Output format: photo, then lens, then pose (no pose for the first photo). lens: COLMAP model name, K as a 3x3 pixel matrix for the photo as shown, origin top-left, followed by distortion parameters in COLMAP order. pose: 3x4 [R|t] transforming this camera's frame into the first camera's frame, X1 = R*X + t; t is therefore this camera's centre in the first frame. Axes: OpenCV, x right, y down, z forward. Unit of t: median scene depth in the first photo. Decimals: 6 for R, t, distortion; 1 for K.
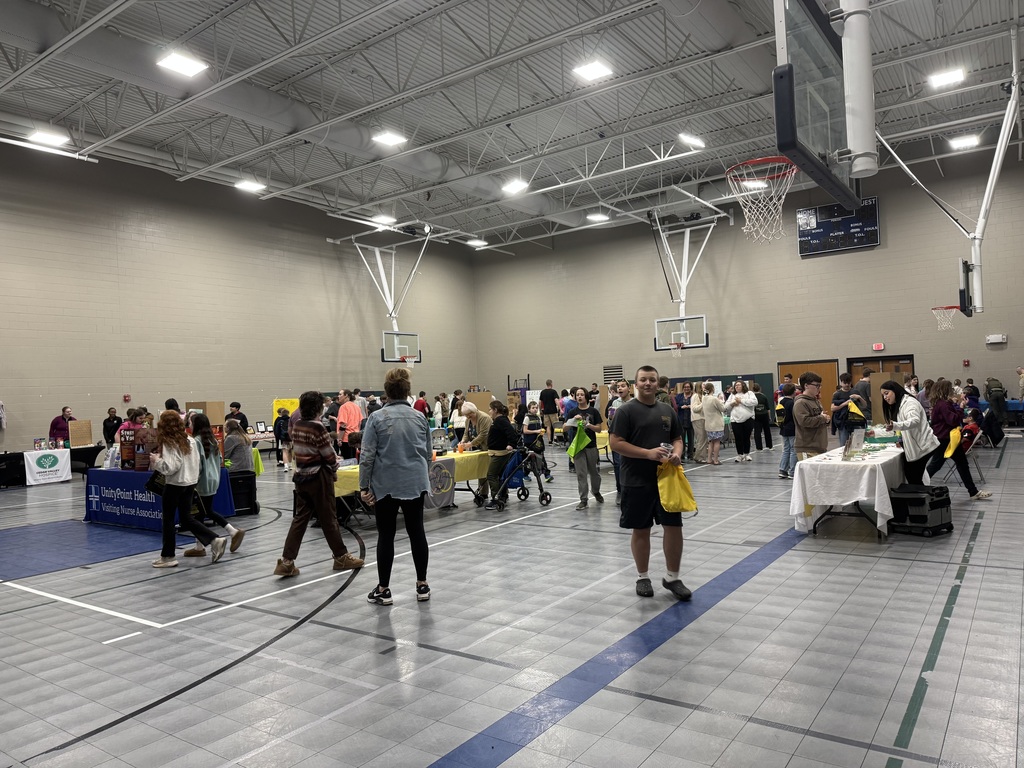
lens RADIAL K [[719.5, 0, 522.3], [0, 719.5, 382.5], [0, 0, 1]] dist [0.006728, -0.023716]
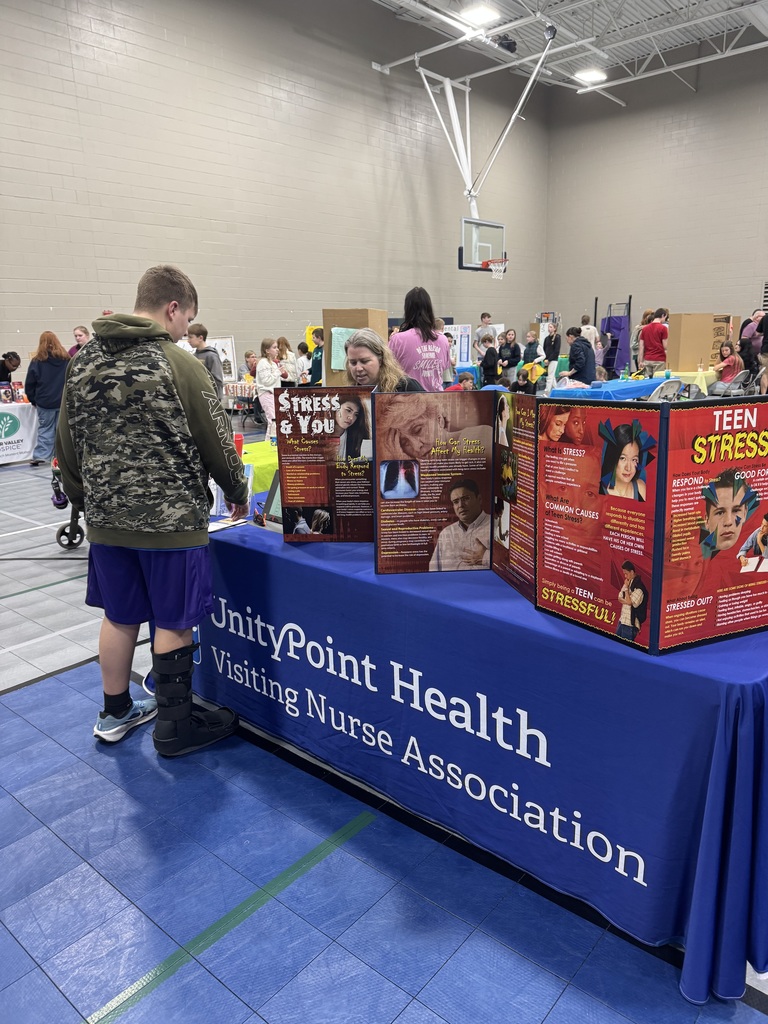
lens RADIAL K [[719.5, 0, 376.6], [0, 719.5, 521.0], [0, 0, 1]] dist [0.006728, -0.023716]
pose [[0.994745, 0.032848, -0.096976, -0.192348], [-0.005425, 0.962717, 0.270455, 0.015770], [0.102245, -0.268507, 0.957836, 0.289275]]
